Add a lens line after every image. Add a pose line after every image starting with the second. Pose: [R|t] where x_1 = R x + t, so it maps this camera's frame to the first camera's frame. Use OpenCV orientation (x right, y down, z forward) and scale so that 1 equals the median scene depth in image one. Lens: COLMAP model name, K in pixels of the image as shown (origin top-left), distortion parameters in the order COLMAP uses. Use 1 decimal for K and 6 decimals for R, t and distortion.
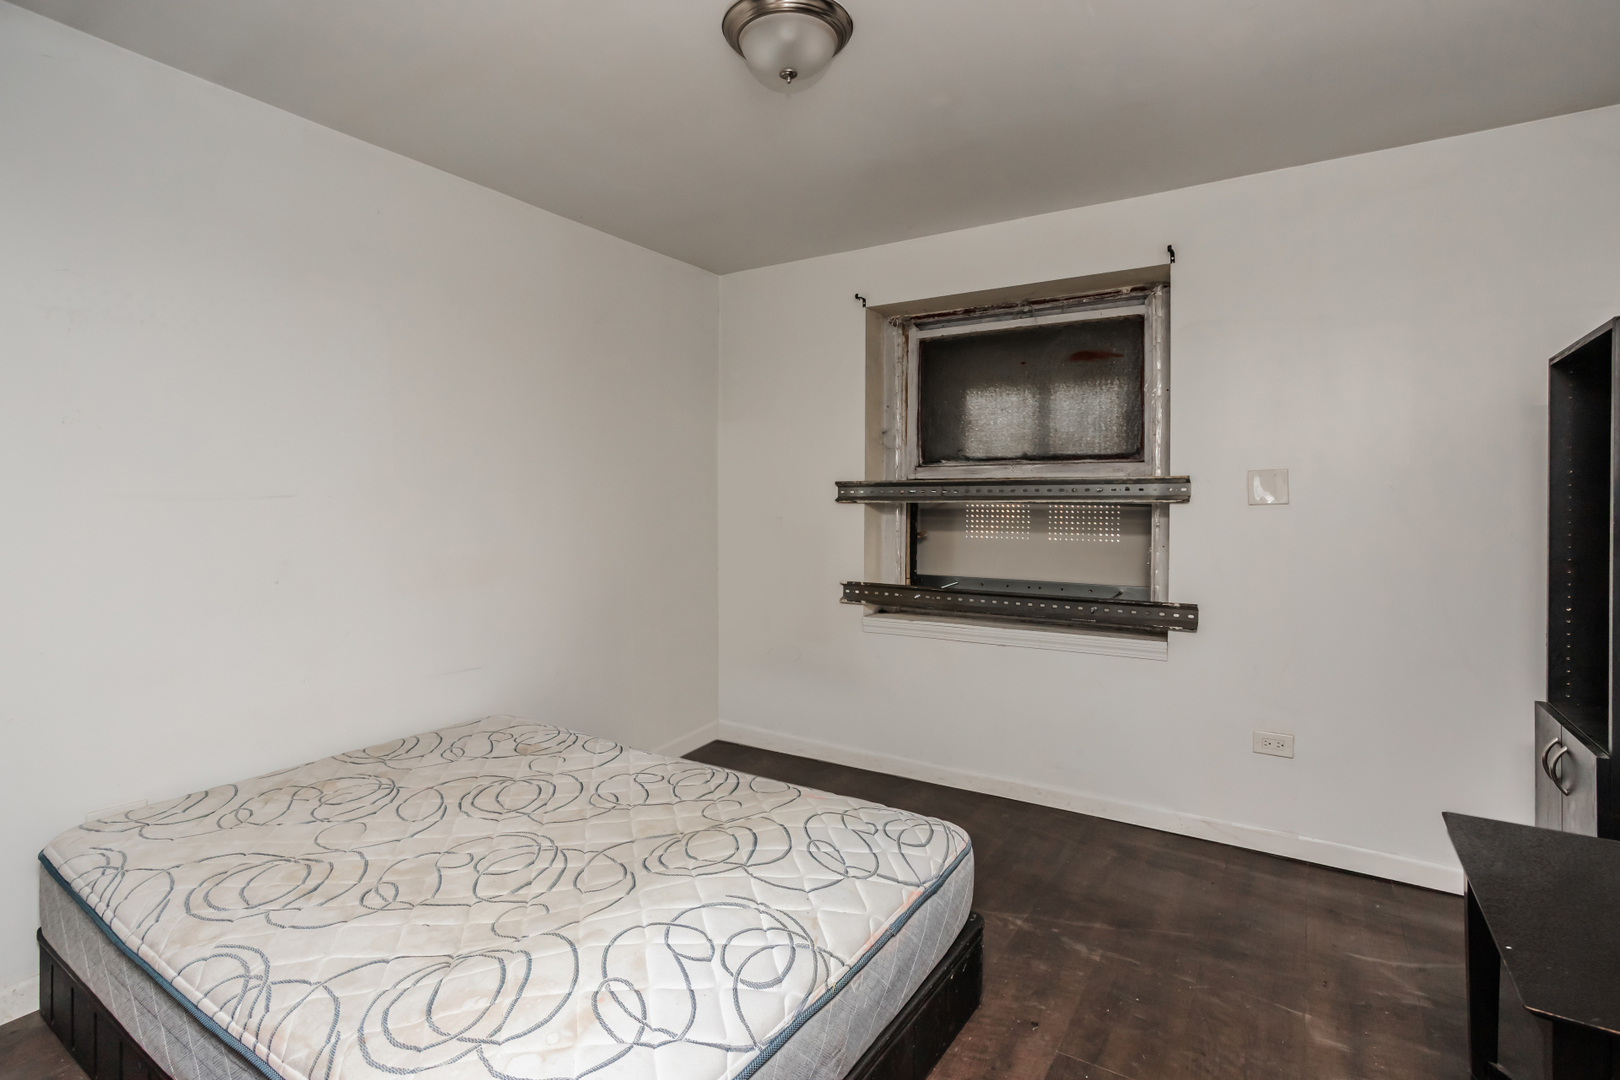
lens RADIAL K [[774.3, 0, 806.1], [0, 774.3, 534.6], [0, 0, 1]] dist [-0.019348, 0.011821]
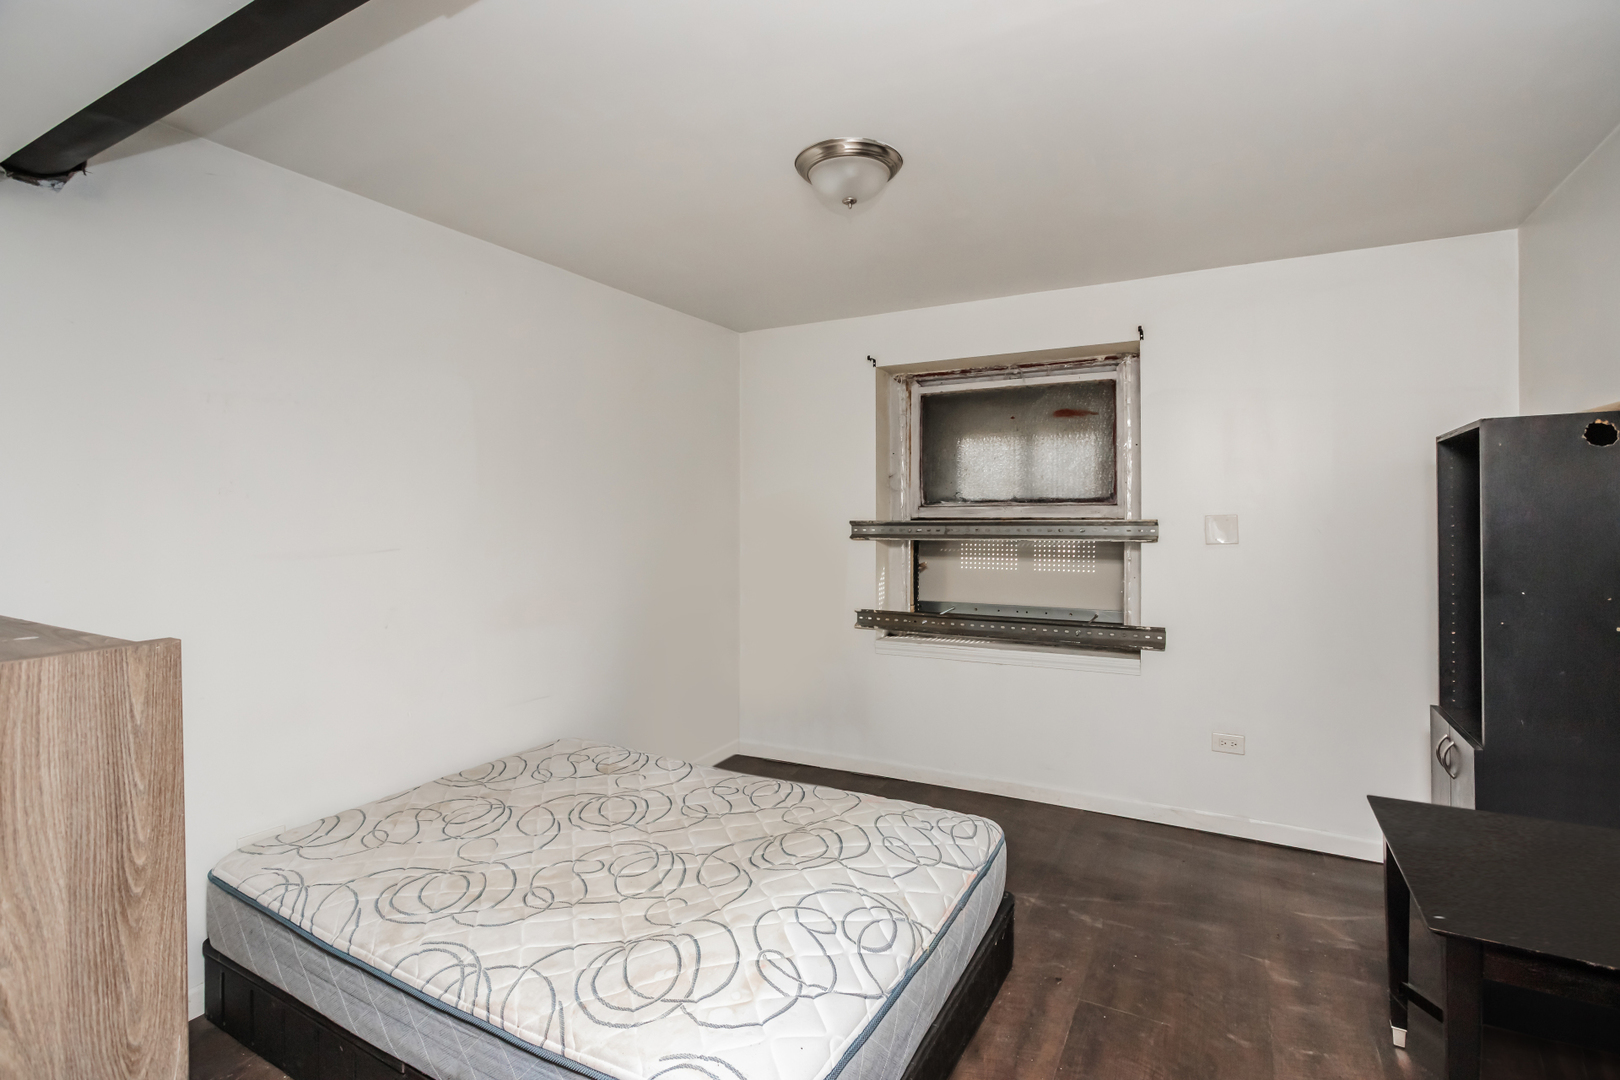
lens RADIAL K [[774.3, 0, 807.6], [0, 774.3, 530.1], [0, 0, 1]] dist [-0.019348, 0.011821]
pose [[0.996496, -0.006861, 0.083353, -0.190639], [0.007592, 0.999935, -0.008456, -0.073319], [-0.083290, 0.009060, 0.996484, -0.192460]]
